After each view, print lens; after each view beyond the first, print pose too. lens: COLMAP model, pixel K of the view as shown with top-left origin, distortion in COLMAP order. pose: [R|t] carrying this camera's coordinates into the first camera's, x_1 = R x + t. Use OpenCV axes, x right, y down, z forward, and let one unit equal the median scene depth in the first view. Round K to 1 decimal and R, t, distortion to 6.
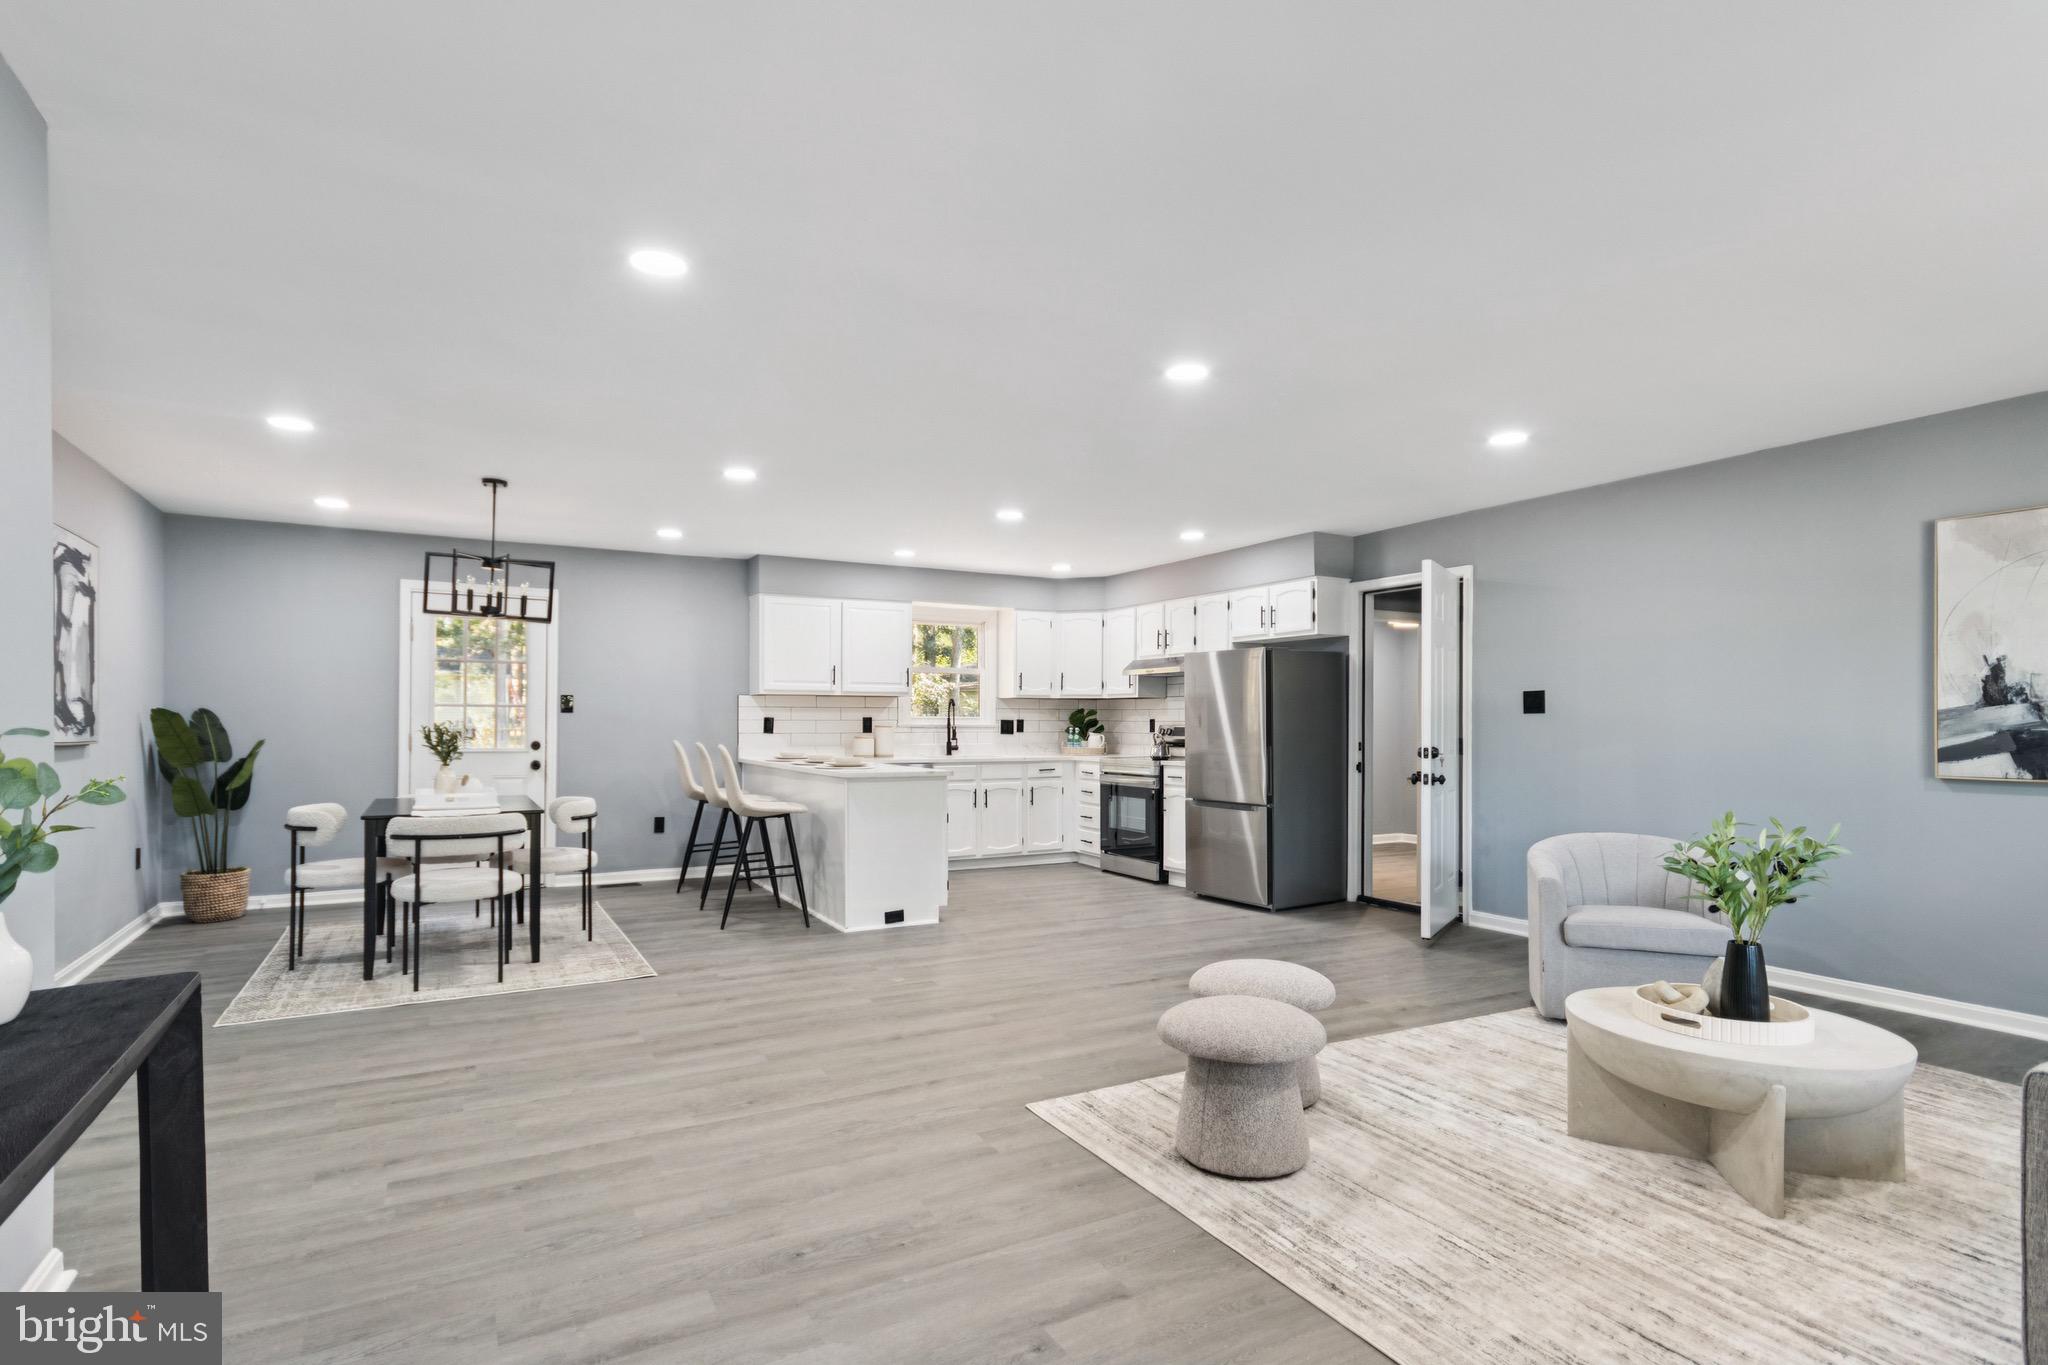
lens RADIAL K [[978.4, 0, 1033.1], [0, 978.4, 725.2], [0, 0, 1]] dist [0.002116, 0.001063]
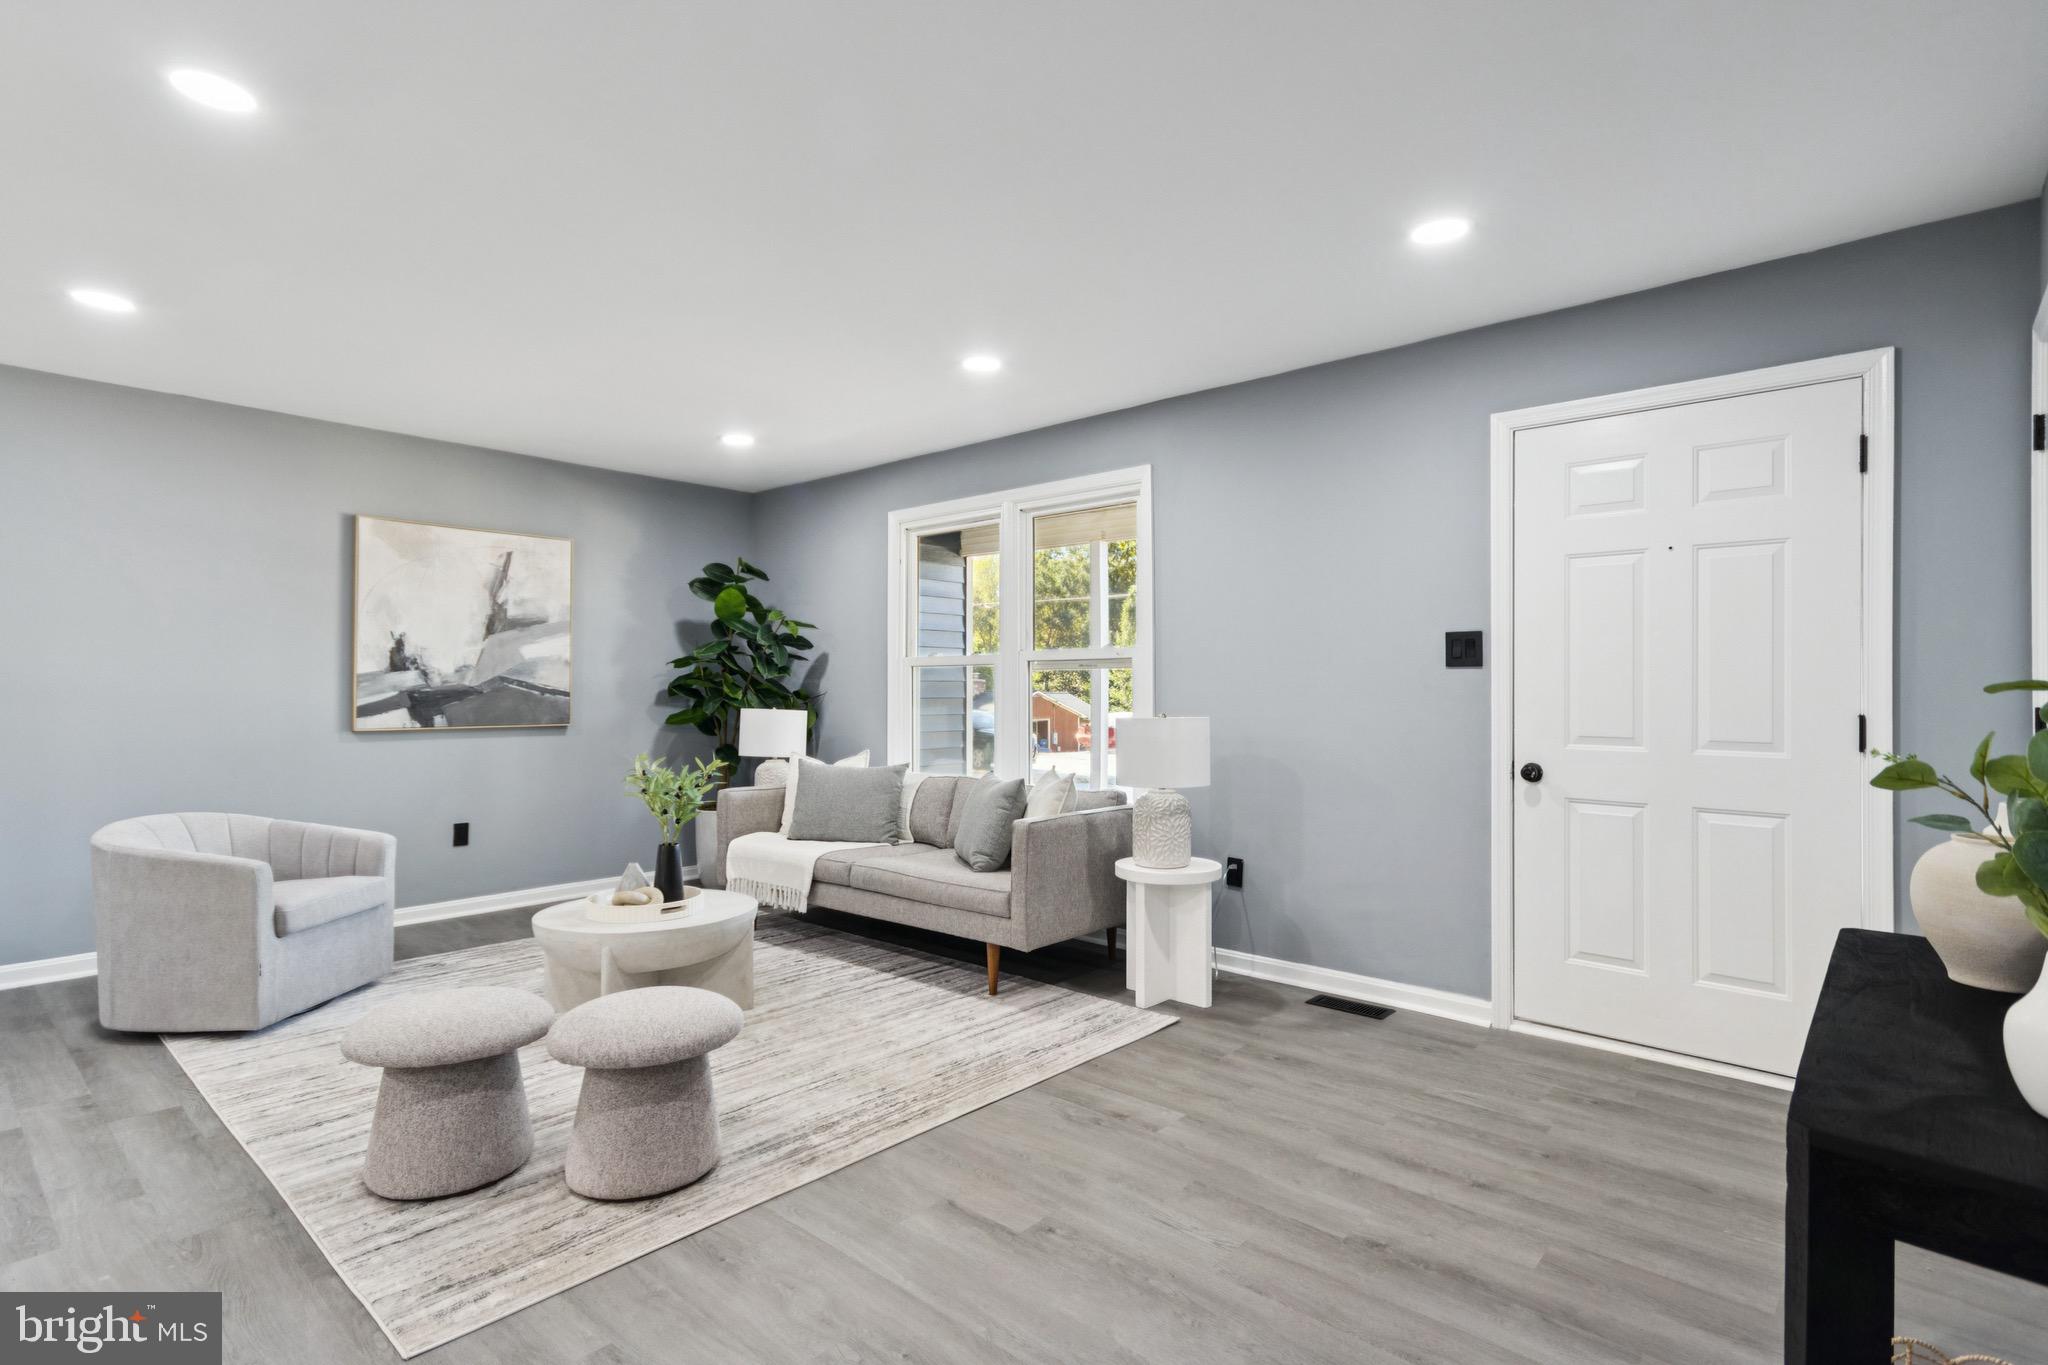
lens RADIAL K [[978.4, 0, 1030.6], [0, 978.4, 687.9], [0, 0, 1]] dist [0.002116, 0.001063]
pose [[-0.319332, -0.000036, 0.947643, -0.491389], [-0.006733, 0.999975, -0.002231, -0.001238], [-0.947619, -0.007093, -0.319324, 0.629083]]
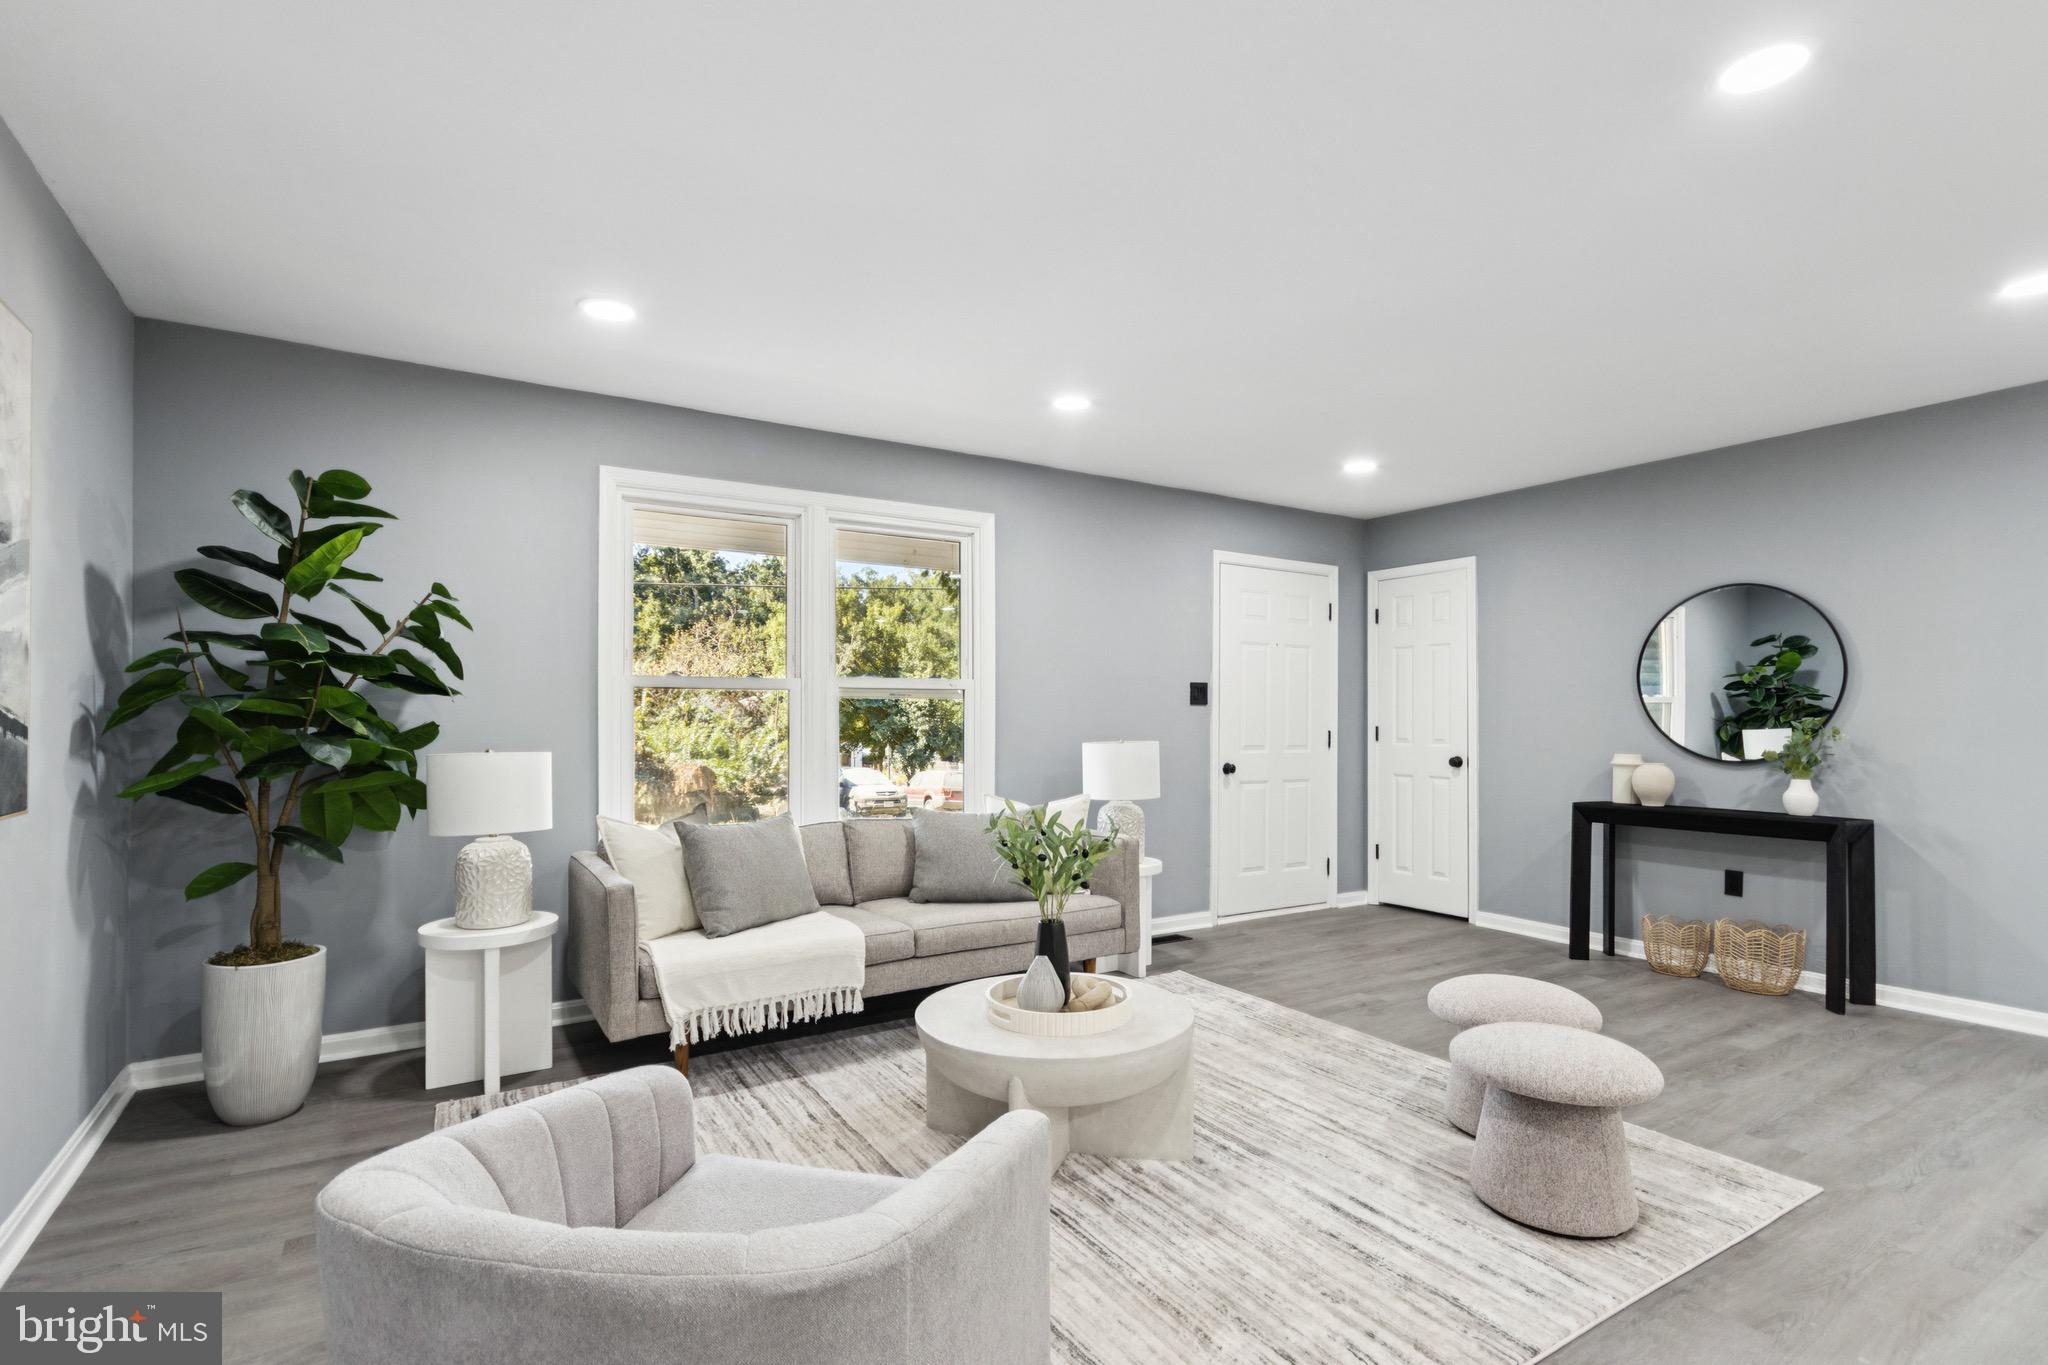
lens RADIAL K [[978.4, 0, 971.7], [0, 978.4, 731.9], [0, 0, 1]] dist [0.002116, 0.001063]
pose [[-0.999947, -0.003558, -0.009632, 0.529253], [-0.003647, 0.999950, 0.009320, 0.001565], [0.009598, 0.009354, -0.999910, 1.348223]]
